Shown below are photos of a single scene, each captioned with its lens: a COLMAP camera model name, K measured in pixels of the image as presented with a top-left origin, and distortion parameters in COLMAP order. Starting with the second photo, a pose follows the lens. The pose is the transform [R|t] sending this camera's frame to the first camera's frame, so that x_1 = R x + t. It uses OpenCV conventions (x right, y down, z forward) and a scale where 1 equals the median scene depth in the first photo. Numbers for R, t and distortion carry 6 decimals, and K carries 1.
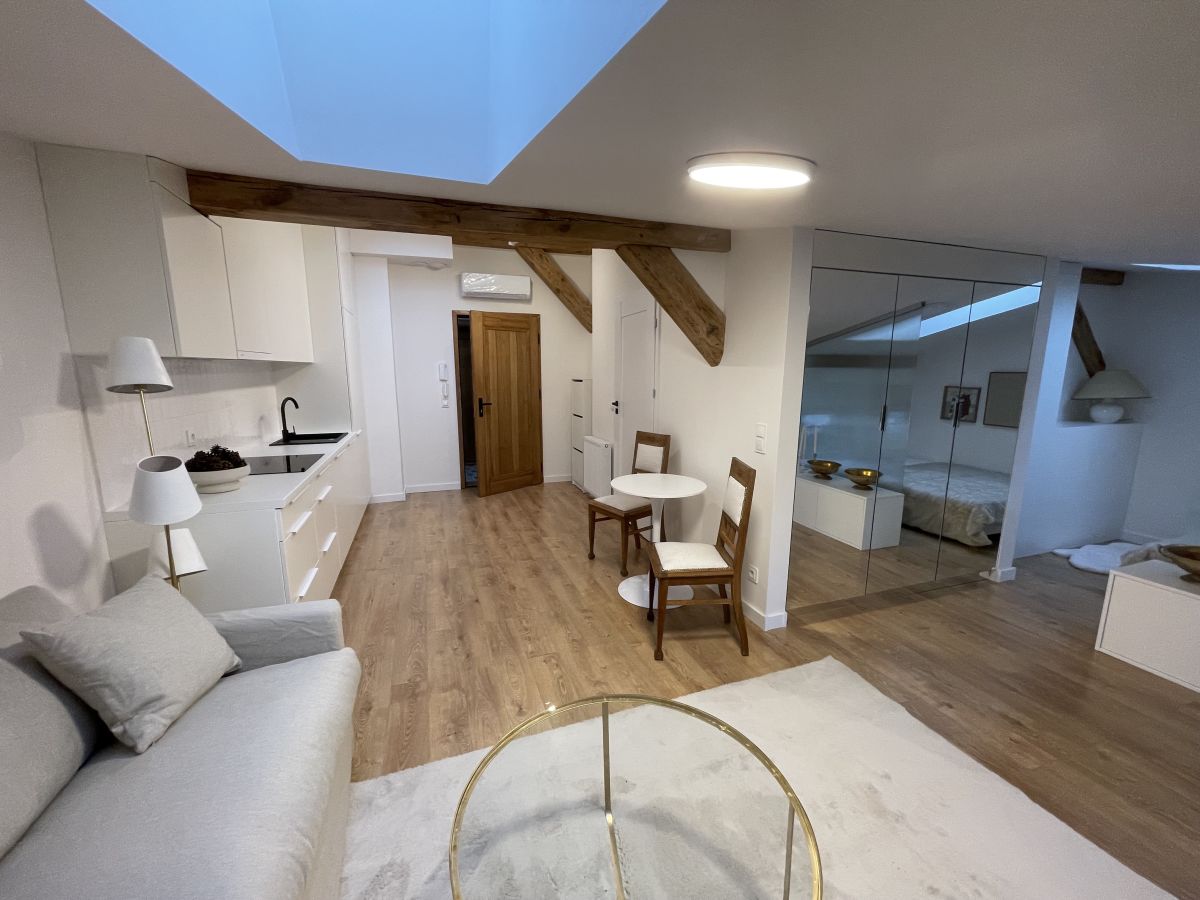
lens RADIAL K [[481.3, 0, 592.9], [0, 481.3, 454.4], [0, 0, 1]] dist [-0.003655, 0.000815]
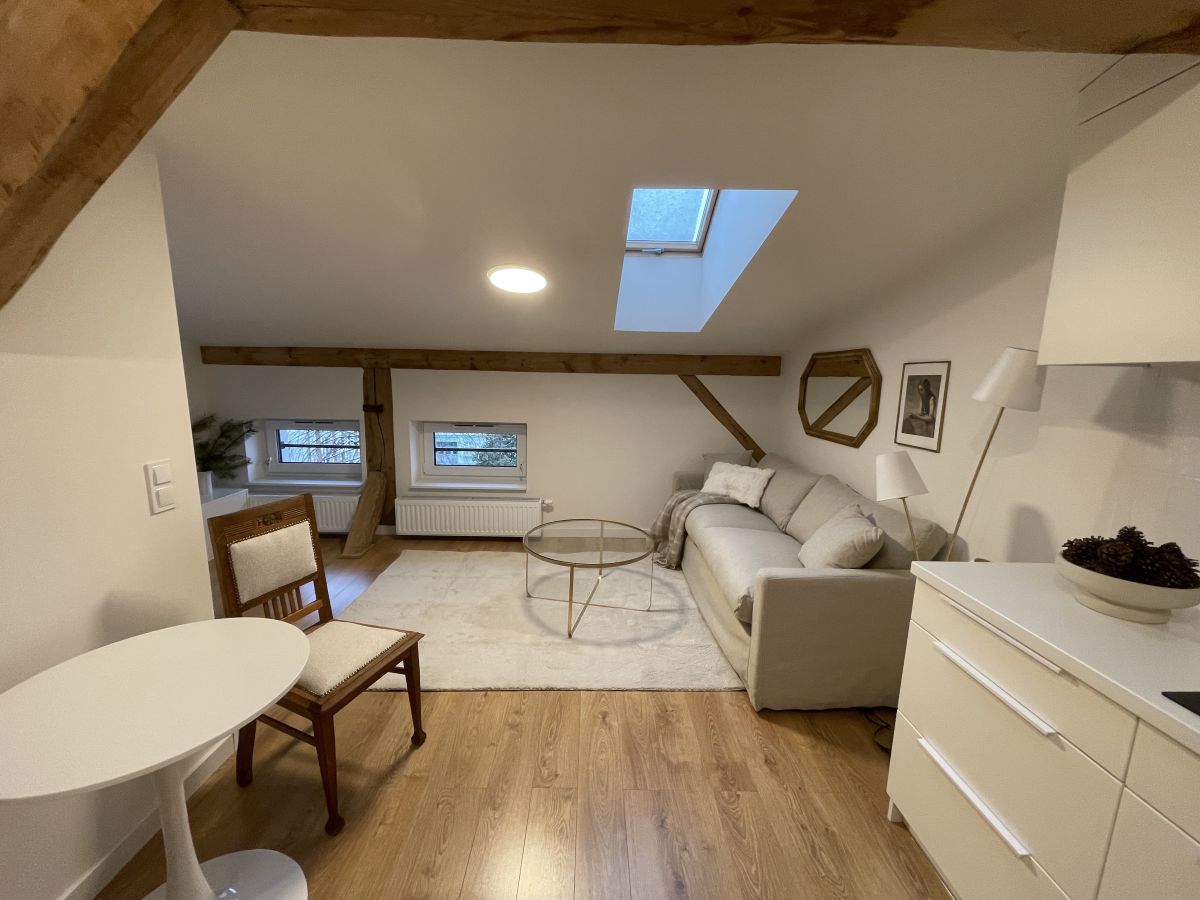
lens RADIAL K [[481.3, 0, 594.0], [0, 481.3, 454.9], [0, 0, 1]] dist [-0.003655, 0.000815]
pose [[-0.946487, -0.072218, 0.314557, -0.285740], [0.035742, 0.945193, 0.324550, -0.213700], [-0.320755, 0.318425, -0.892032, 1.217172]]
